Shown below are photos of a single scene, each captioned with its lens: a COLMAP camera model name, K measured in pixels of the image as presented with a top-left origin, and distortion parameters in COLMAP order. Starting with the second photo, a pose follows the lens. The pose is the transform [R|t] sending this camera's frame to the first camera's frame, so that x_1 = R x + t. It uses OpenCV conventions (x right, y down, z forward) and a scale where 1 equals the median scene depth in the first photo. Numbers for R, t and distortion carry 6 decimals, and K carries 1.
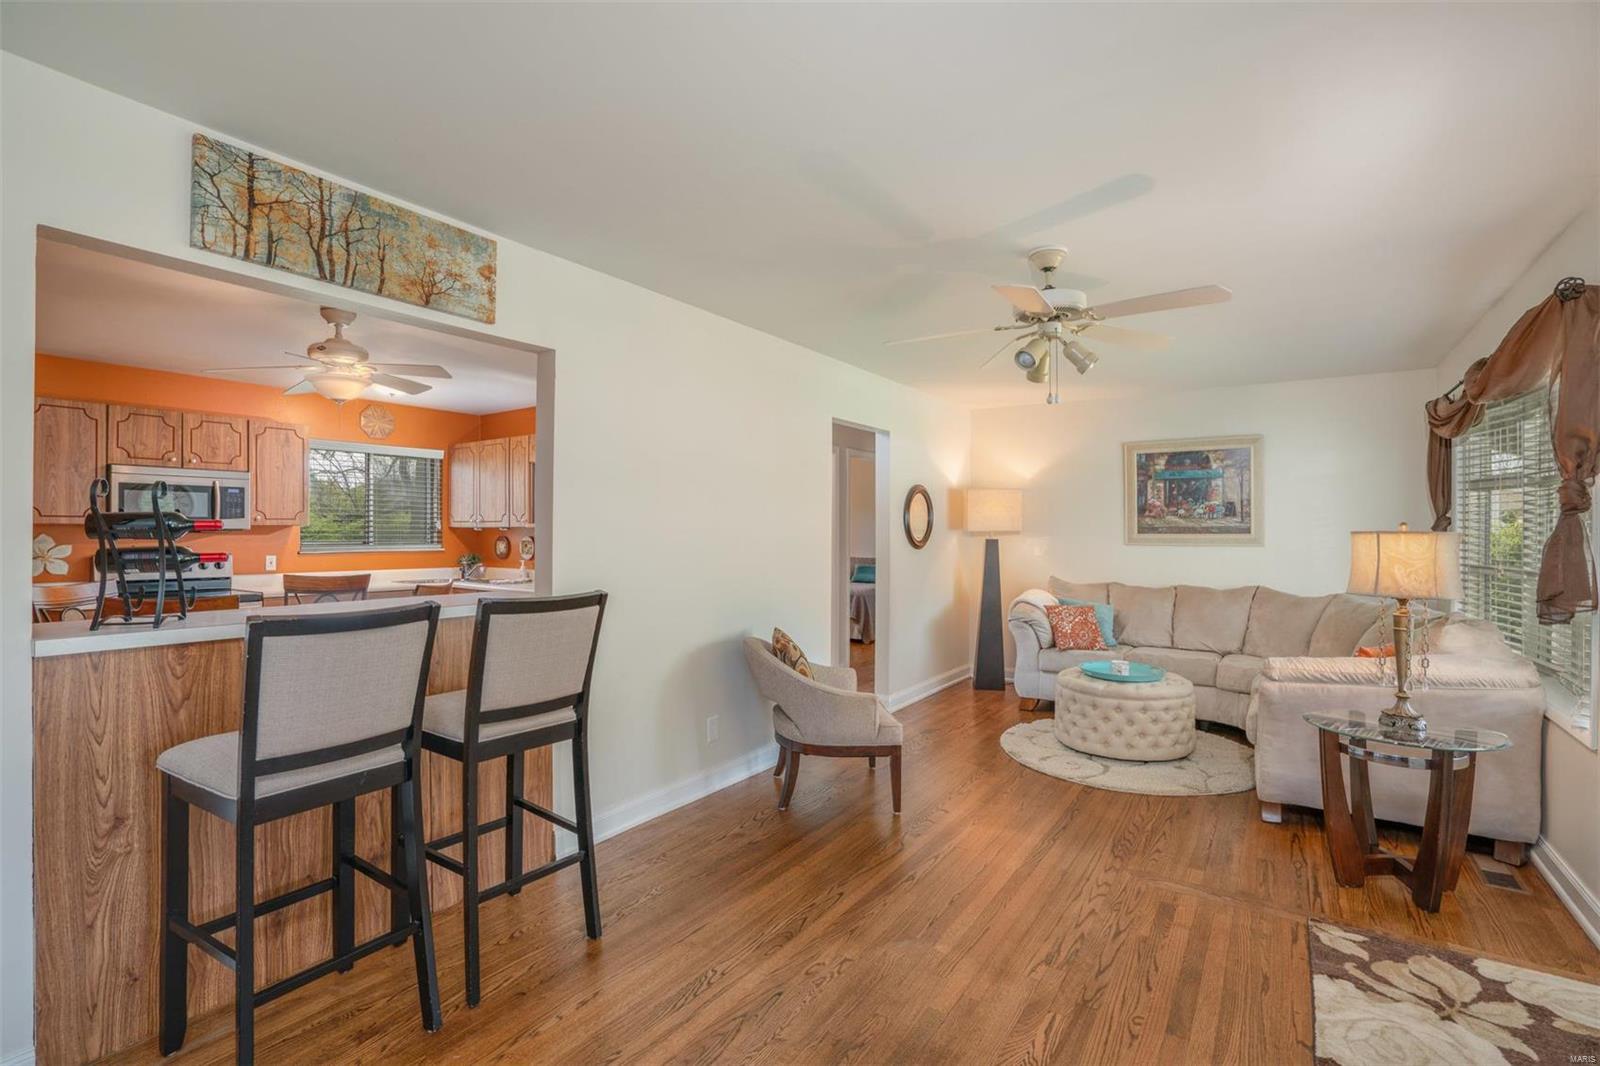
lens RADIAL K [[727.3, 0, 778.4], [0, 727.3, 542.0], [0, 0, 1]] dist [-0.037739, 0.010883]
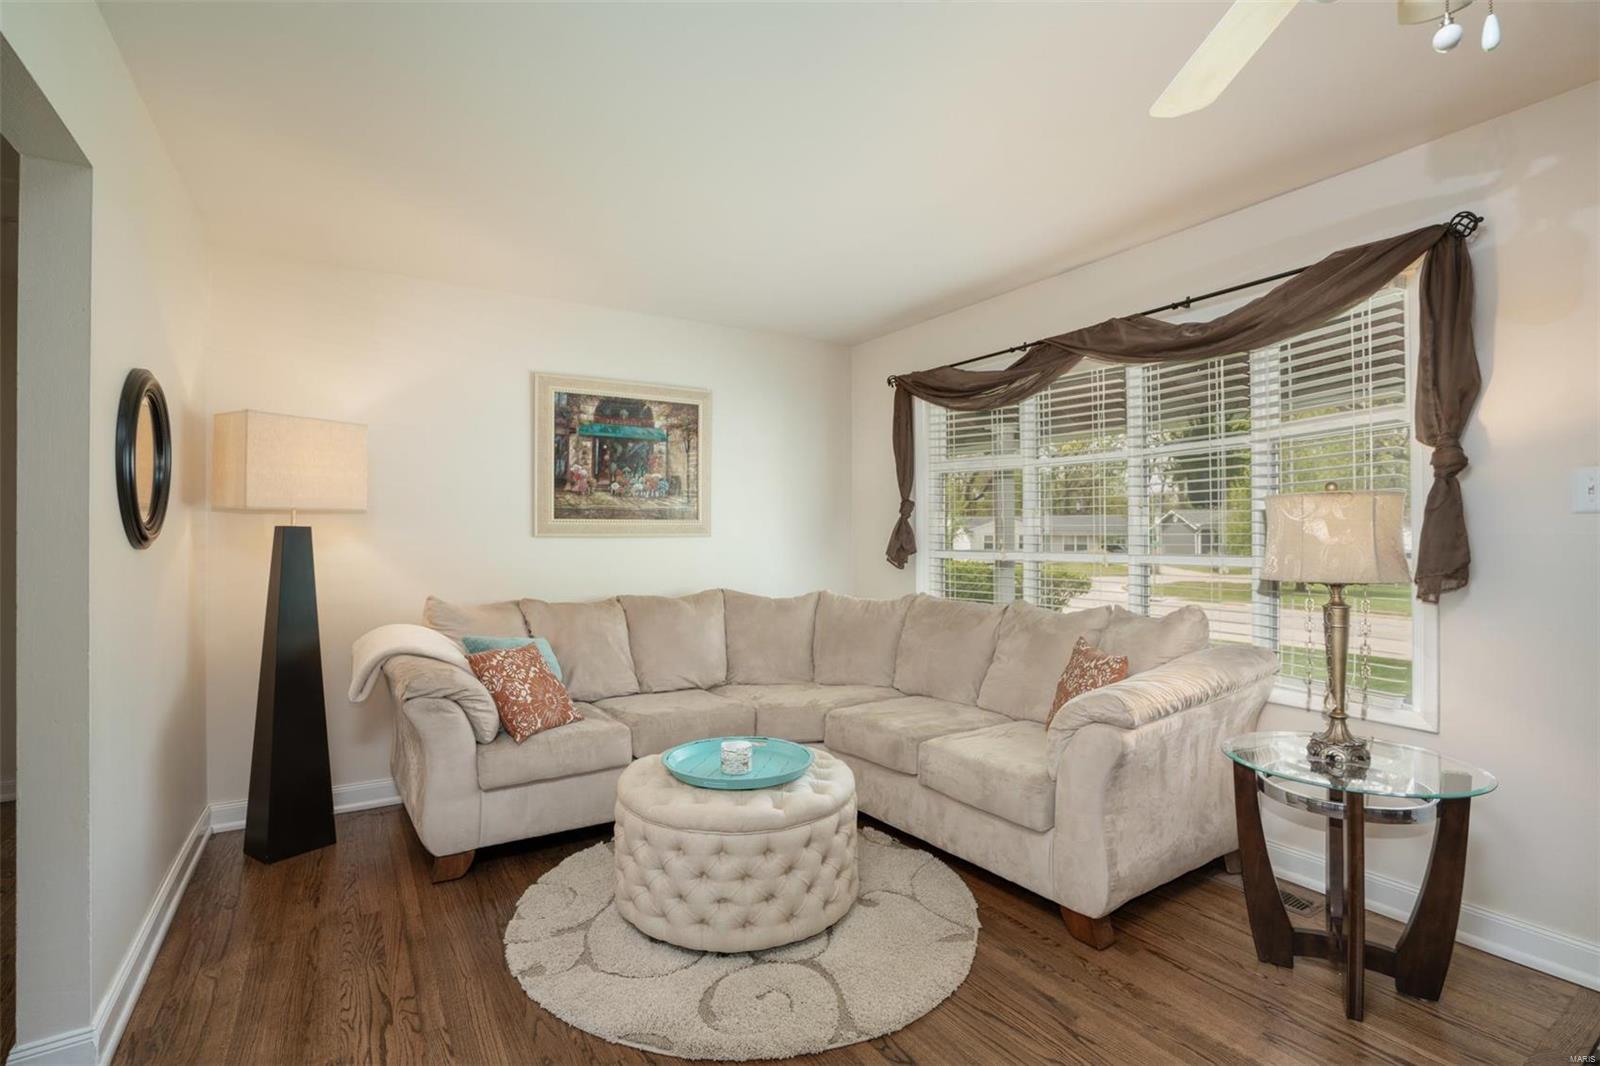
lens RADIAL K [[727.3, 0, 778.4], [0, 727.3, 542.0], [0, 0, 1]] dist [-0.037739, 0.010883]
pose [[0.384163, -0.011588, 0.923193, -0.011912], [0.016837, 0.999843, 0.005544, 0.009018], [-0.923112, 0.013414, 0.384298, 0.606210]]
